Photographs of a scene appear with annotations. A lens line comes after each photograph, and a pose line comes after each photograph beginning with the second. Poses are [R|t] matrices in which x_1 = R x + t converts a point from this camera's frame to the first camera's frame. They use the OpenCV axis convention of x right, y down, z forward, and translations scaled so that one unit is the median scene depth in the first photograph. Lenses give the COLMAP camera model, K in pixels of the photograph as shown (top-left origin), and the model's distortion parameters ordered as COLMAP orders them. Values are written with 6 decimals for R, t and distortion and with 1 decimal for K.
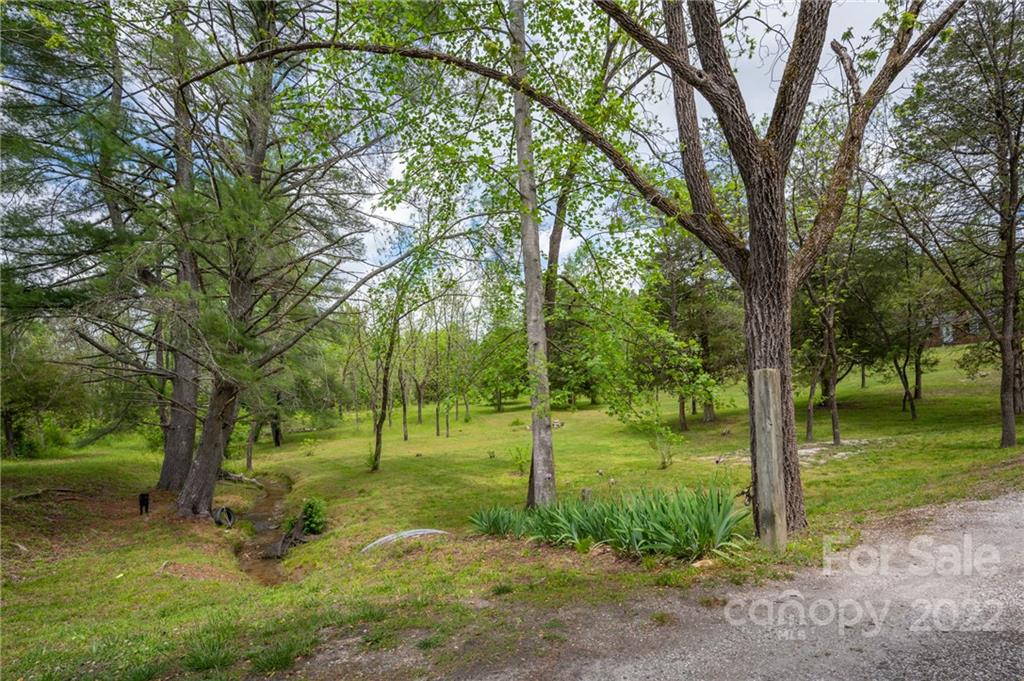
lens RADIAL K [[503.4, 0, 506.4], [0, 503.4, 409.8], [0, 0, 1]] dist [0.001695, 0.000053]
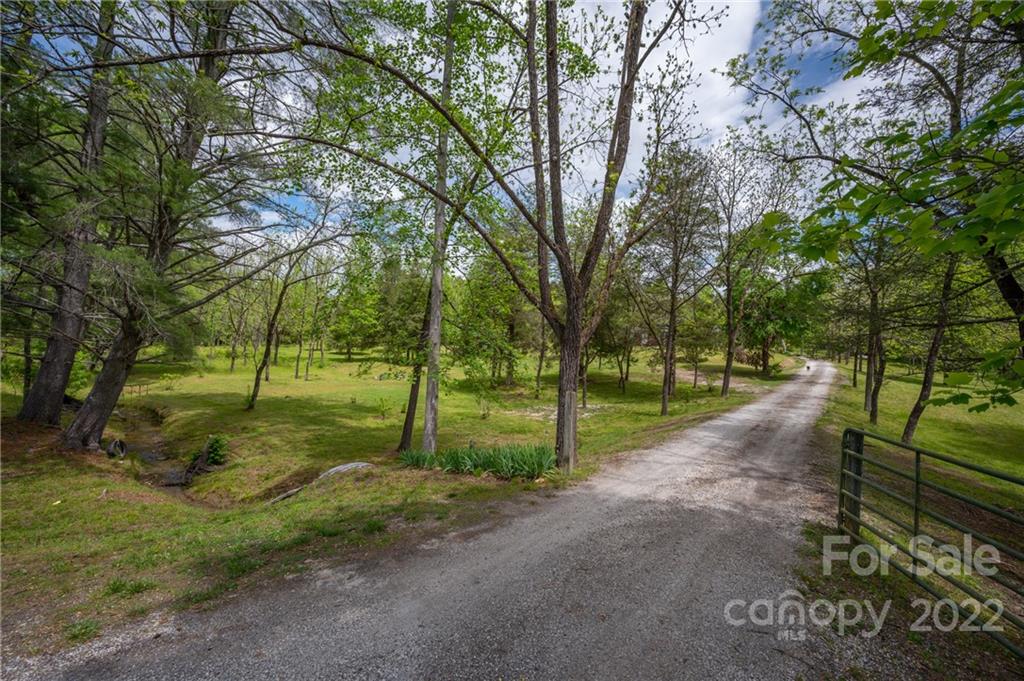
lens RADIAL K [[409.4, 0, 511.4], [0, 409.4, 339.8], [0, 0, 1]] dist [-0.001485, -0.000013]
pose [[0.912616, 0.117441, 0.391585, -0.146782], [-0.098035, 0.992770, -0.069265, -0.049628], [-0.396889, 0.024824, 0.917531, -0.178984]]
